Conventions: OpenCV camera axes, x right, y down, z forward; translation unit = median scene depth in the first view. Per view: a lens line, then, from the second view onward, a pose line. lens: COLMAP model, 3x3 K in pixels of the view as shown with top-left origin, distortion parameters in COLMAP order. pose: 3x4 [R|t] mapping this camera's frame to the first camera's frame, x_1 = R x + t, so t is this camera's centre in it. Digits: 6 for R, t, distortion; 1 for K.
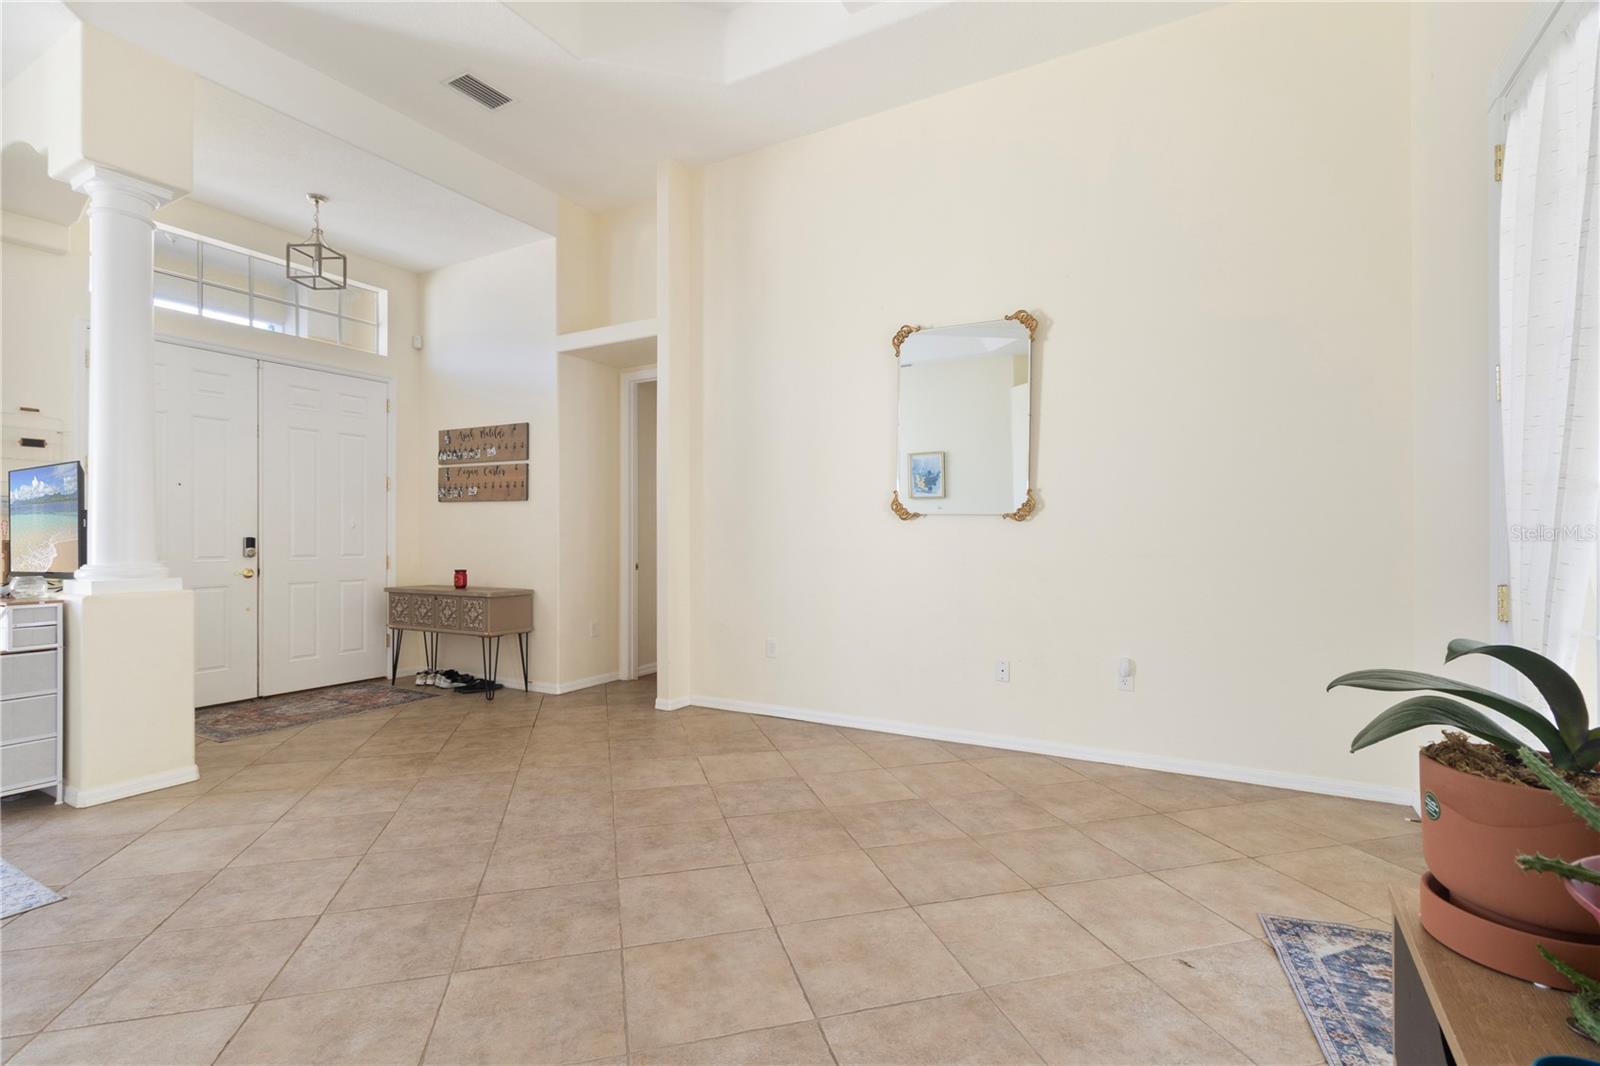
lens RADIAL K [[738.2, 0, 796.1], [0, 738.2, 531.5], [0, 0, 1]] dist [0.003211, 0.000472]
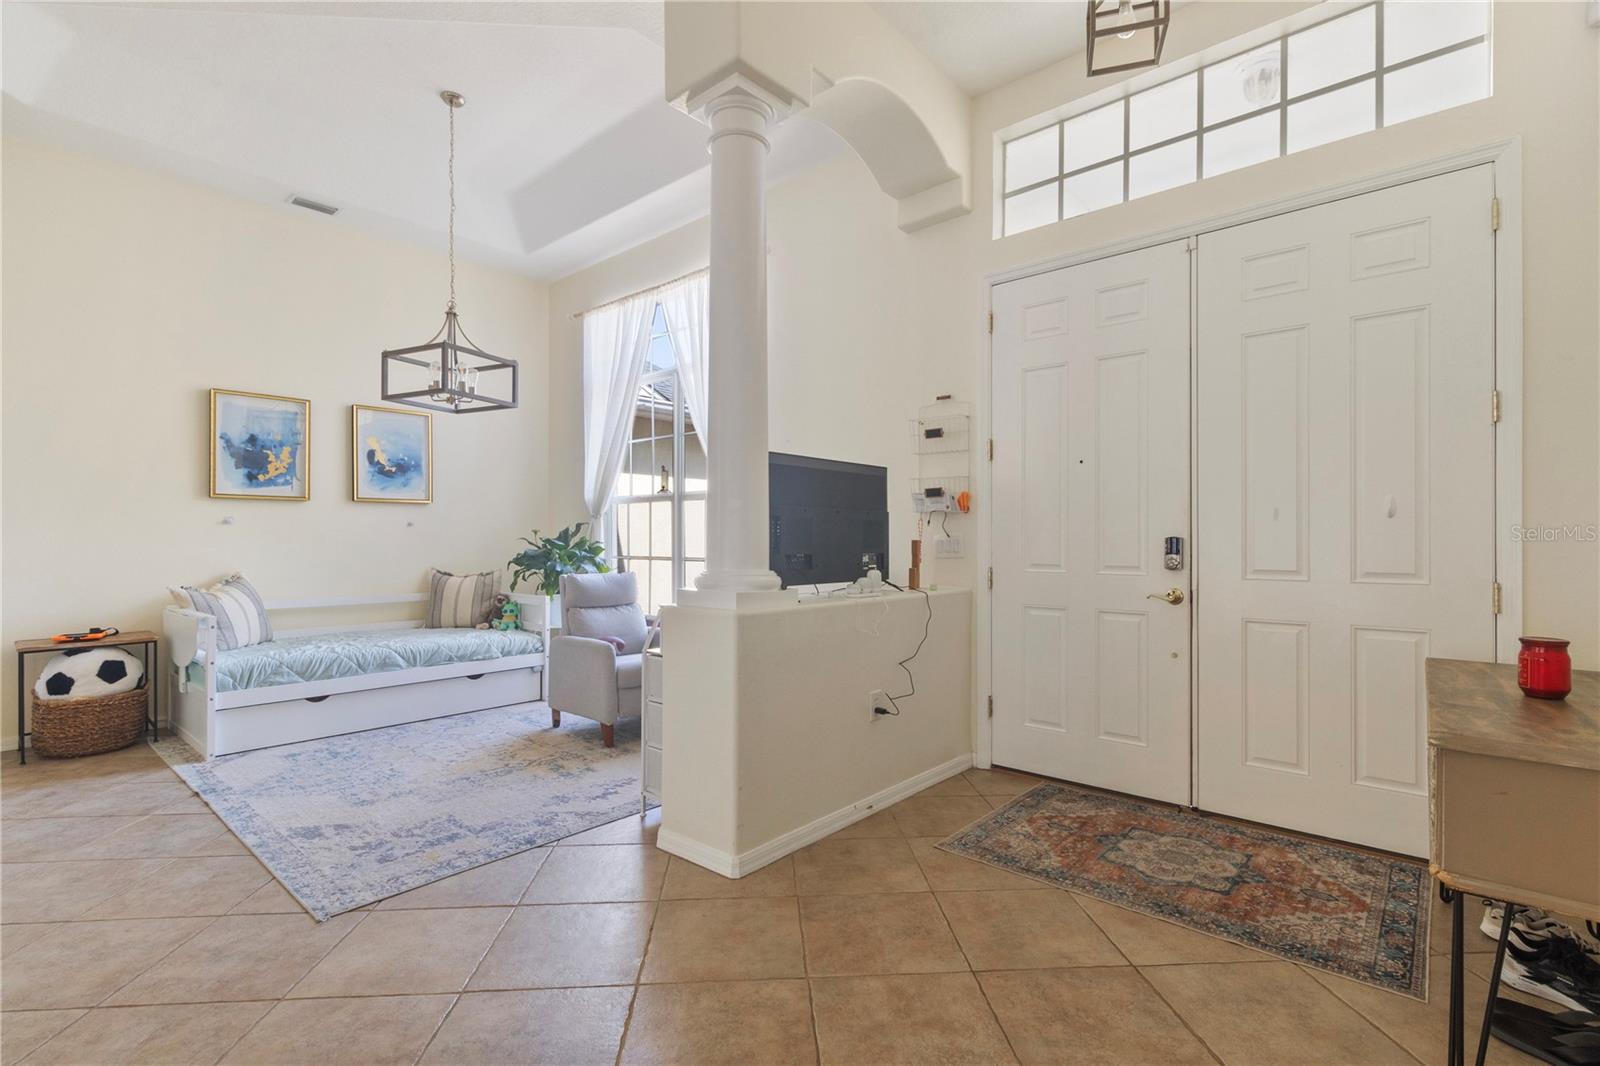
lens RADIAL K [[740.7, 0, 796.1], [0, 740.7, 543.0], [0, 0, 1]] dist [0.003432, 0.000181]
pose [[-0.199119, 0.006893, -0.979951, -0.115925], [0.008577, 0.999949, 0.005291, 0.009244], [0.979938, -0.007351, -0.199168, 1.112458]]
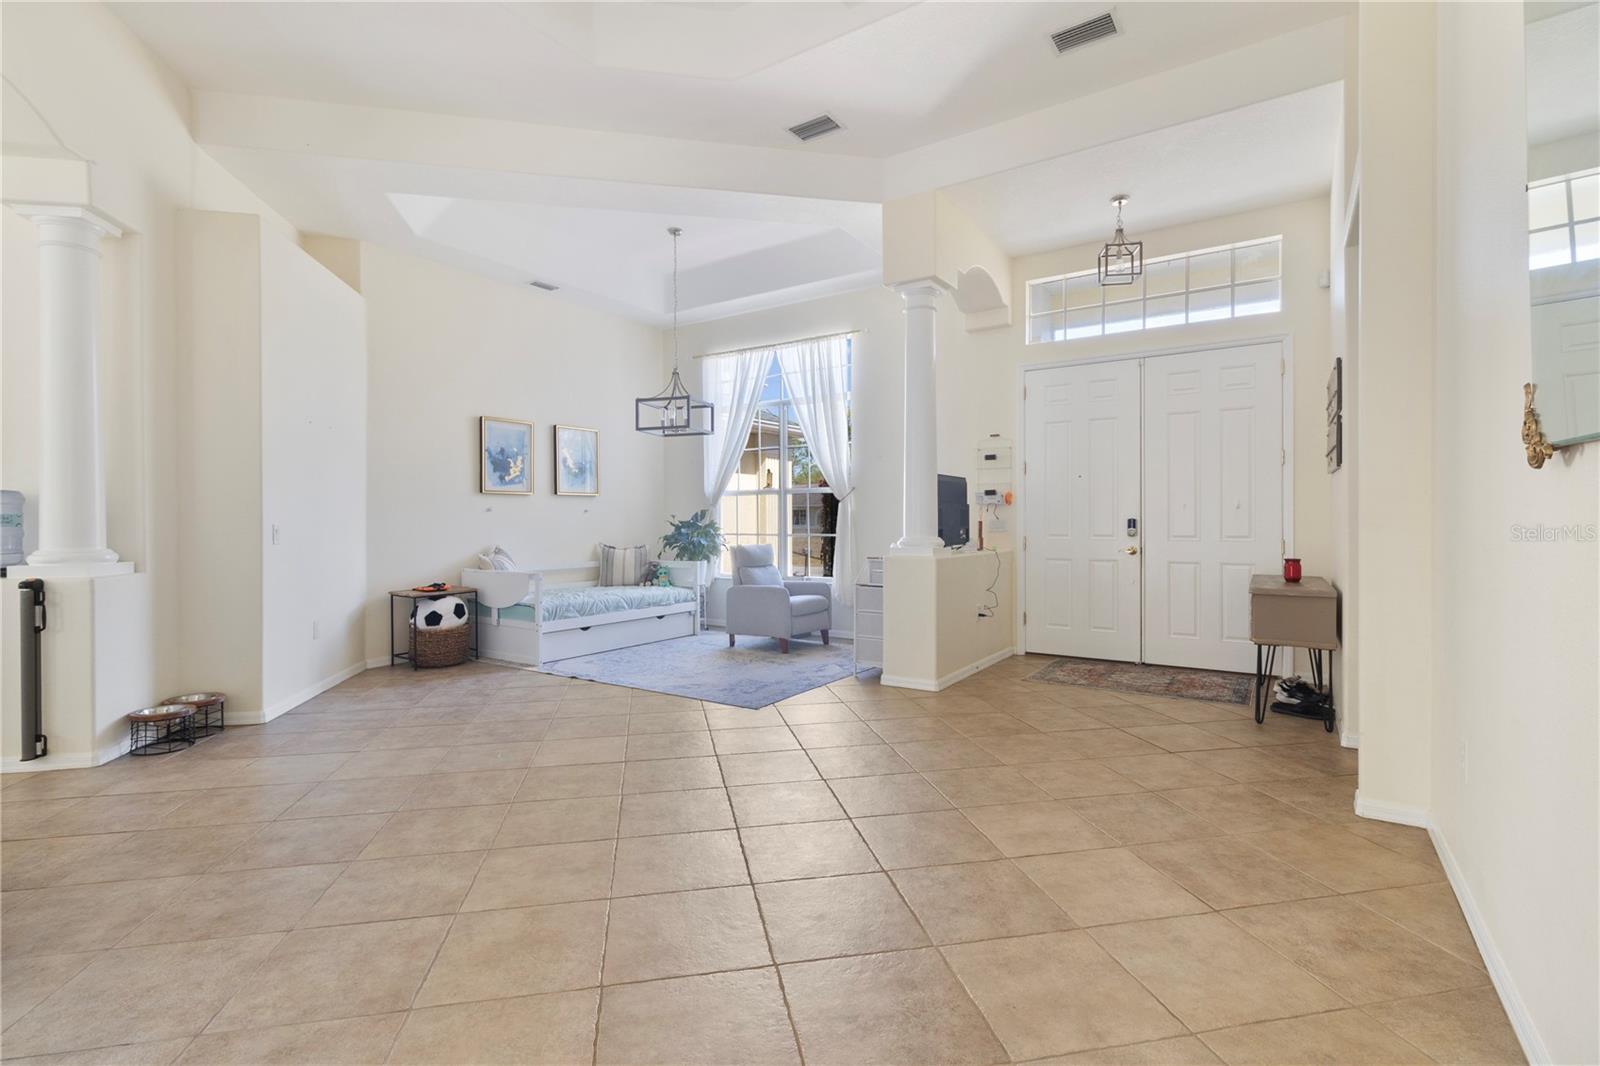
lens RADIAL K [[738.2, 0, 796.1], [0, 738.2, 531.5], [0, 0, 1]] dist [0.003211, 0.000472]
pose [[-0.066740, 0.016186, -0.997639, 0.562382], [0.012344, 0.999805, 0.015395, 0.005019], [0.997694, -0.011288, -0.066927, 0.769207]]
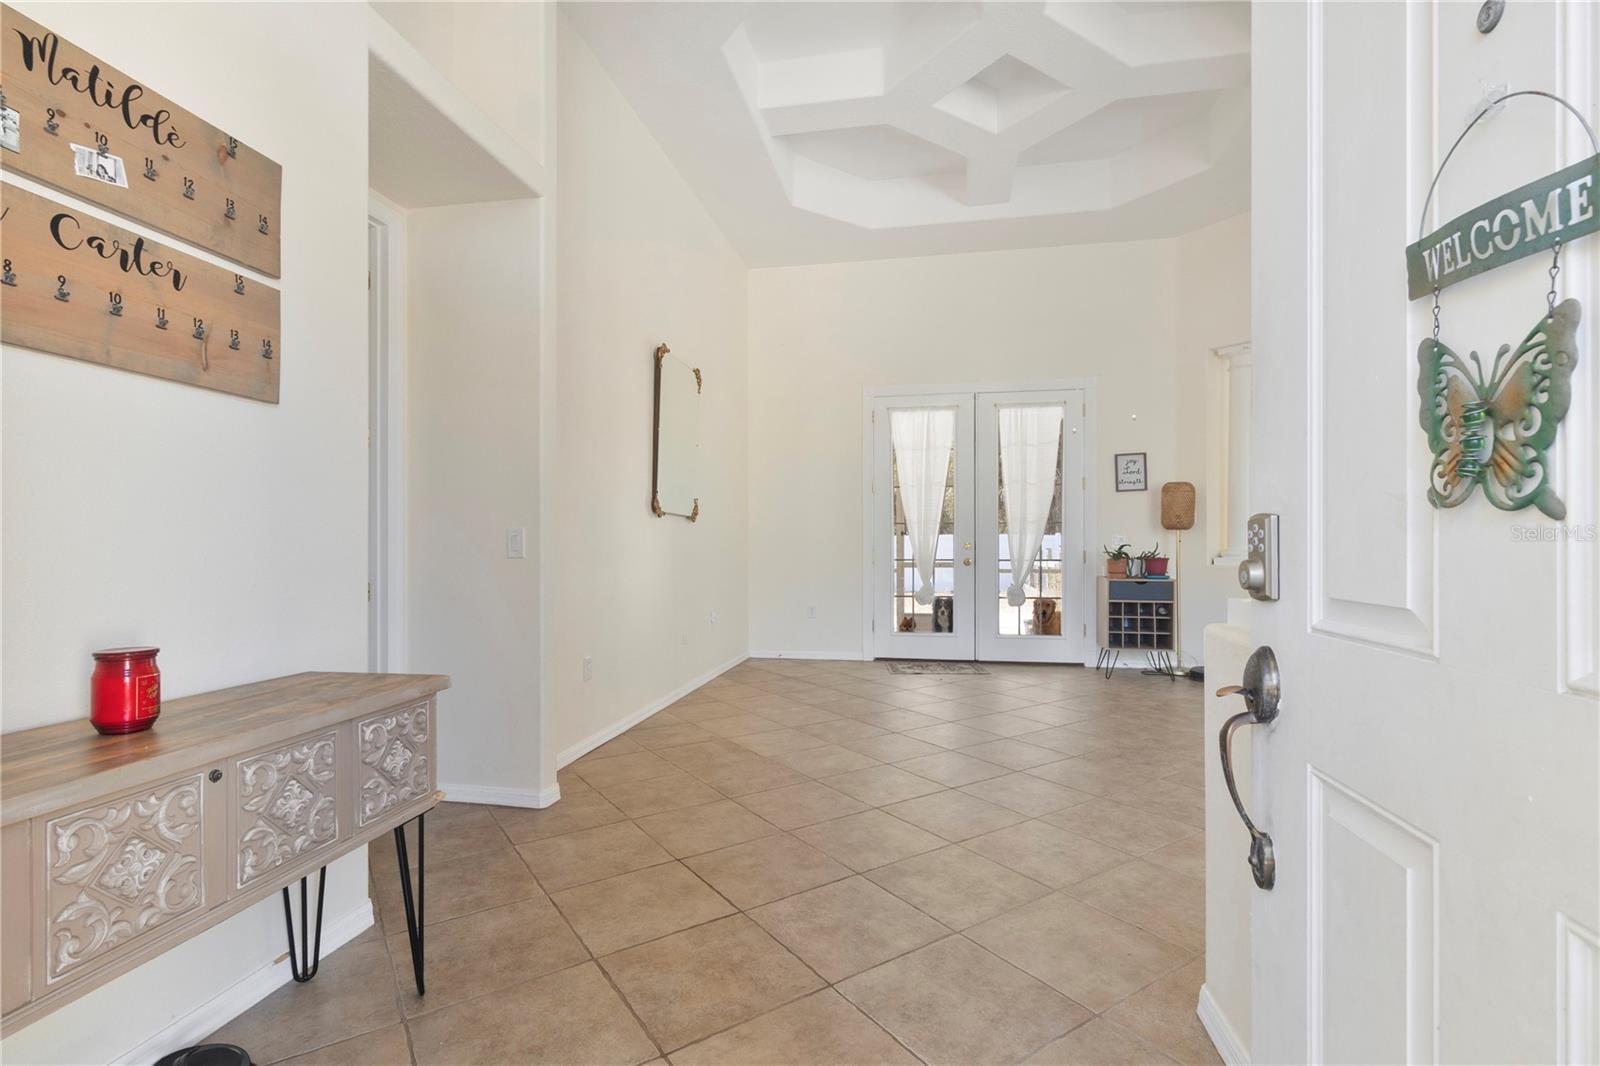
lens RADIAL K [[757.4, 0, 802.2], [0, 757.4, 540.5], [0, 0, 1]] dist [0.002273, 0.000668]
pose [[-0.327166, 0.003524, 0.944960, -1.108946], [-0.003758, 0.999980, -0.005031, 0.027541], [-0.944959, -0.005197, -0.327146, 1.307930]]
